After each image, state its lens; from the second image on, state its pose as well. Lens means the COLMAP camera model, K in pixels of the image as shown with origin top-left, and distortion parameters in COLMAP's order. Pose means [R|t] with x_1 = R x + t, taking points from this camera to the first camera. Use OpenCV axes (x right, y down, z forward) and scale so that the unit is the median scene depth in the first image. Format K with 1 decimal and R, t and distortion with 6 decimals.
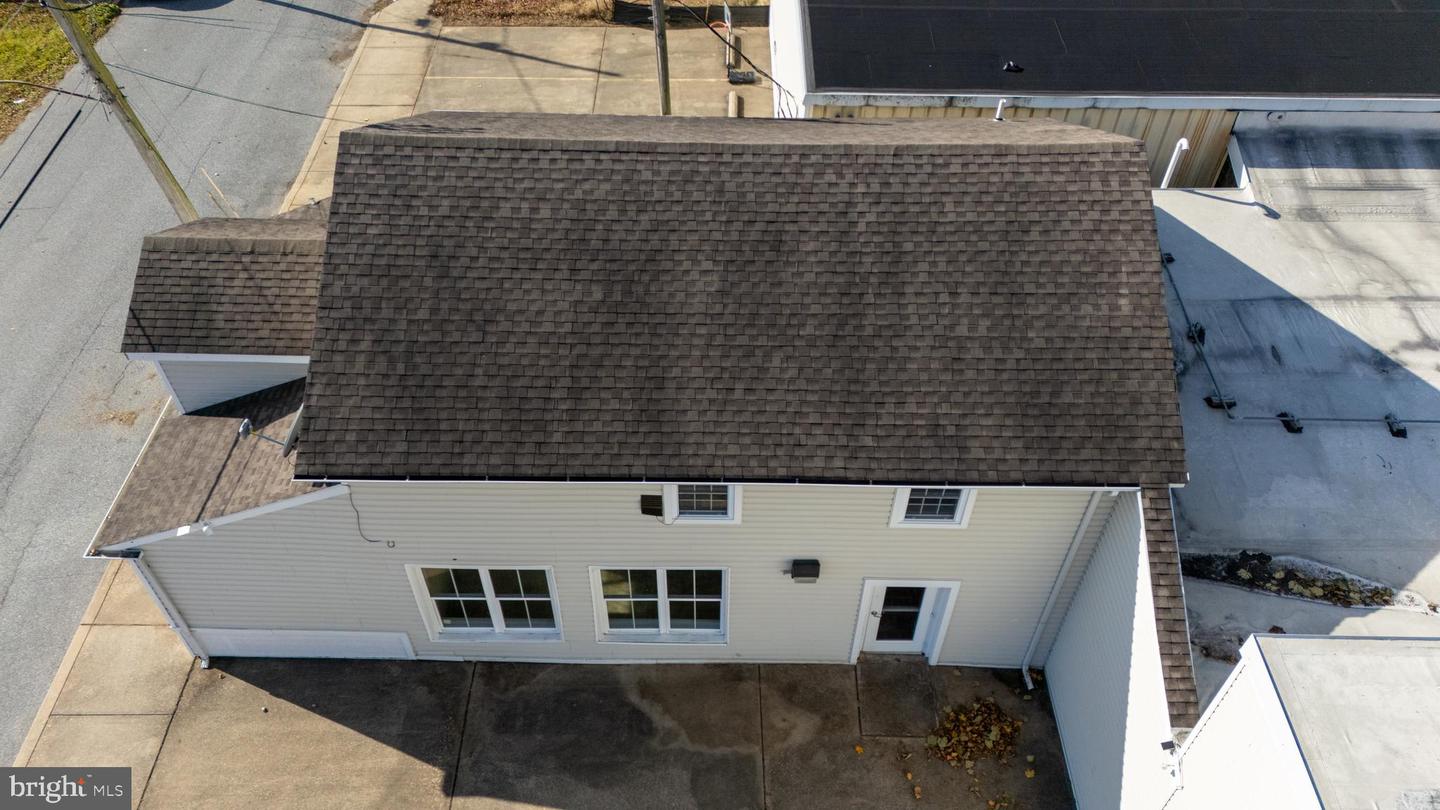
lens RADIAL K [[1041.1, 0, 720.0], [0, 1041.1, 405.0], [0, 0, 1]] dist [0.105110, -0.100615]
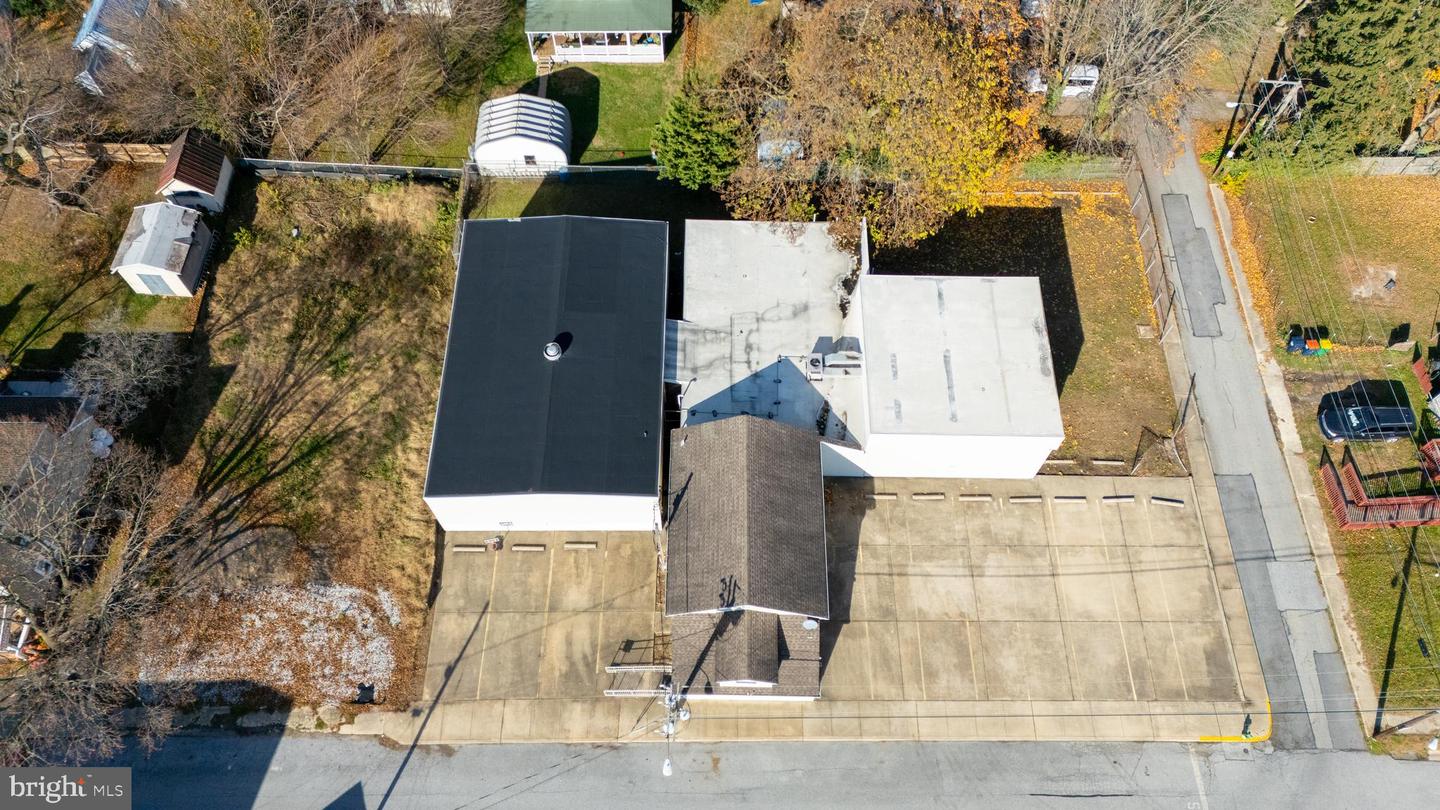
lens RADIAL K [[1041.1, 0, 720.0], [0, 1041.1, 405.0], [0, 0, 1]] dist [0.105110, -0.100615]
pose [[0.004789, -0.889078, 0.457731, -1.231608], [0.718928, 0.321222, 0.616408, -2.456601], [-0.695068, 0.326124, 0.640721, -1.330981]]
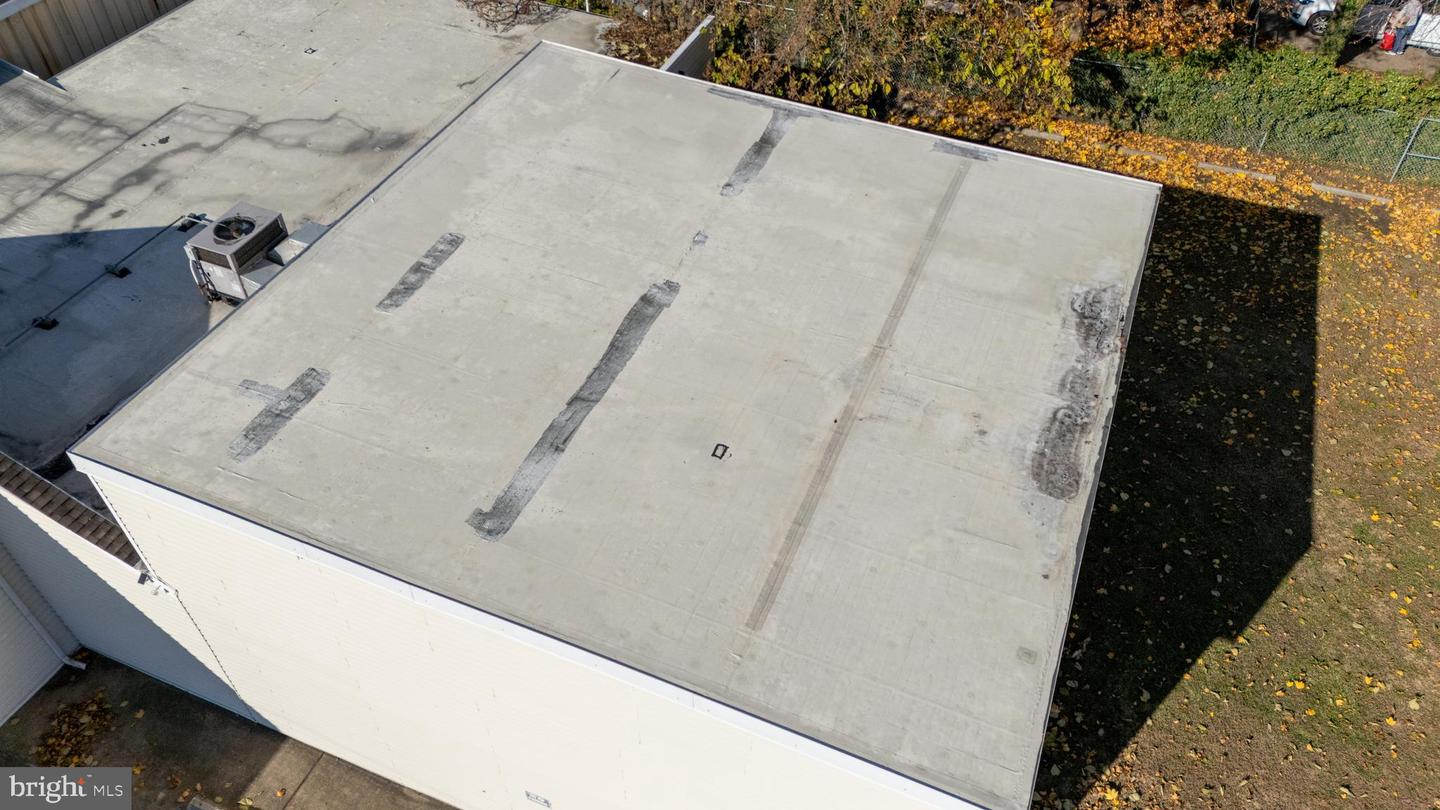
lens RADIAL K [[1041.1, 0, 720.0], [0, 1041.1, 405.0], [0, 0, 1]] dist [0.105110, -0.100615]
pose [[0.379496, -0.665487, 0.642736, 0.034560], [0.661936, 0.680658, 0.313919, 0.177213], [-0.646393, 0.306319, 0.698817, -0.180539]]
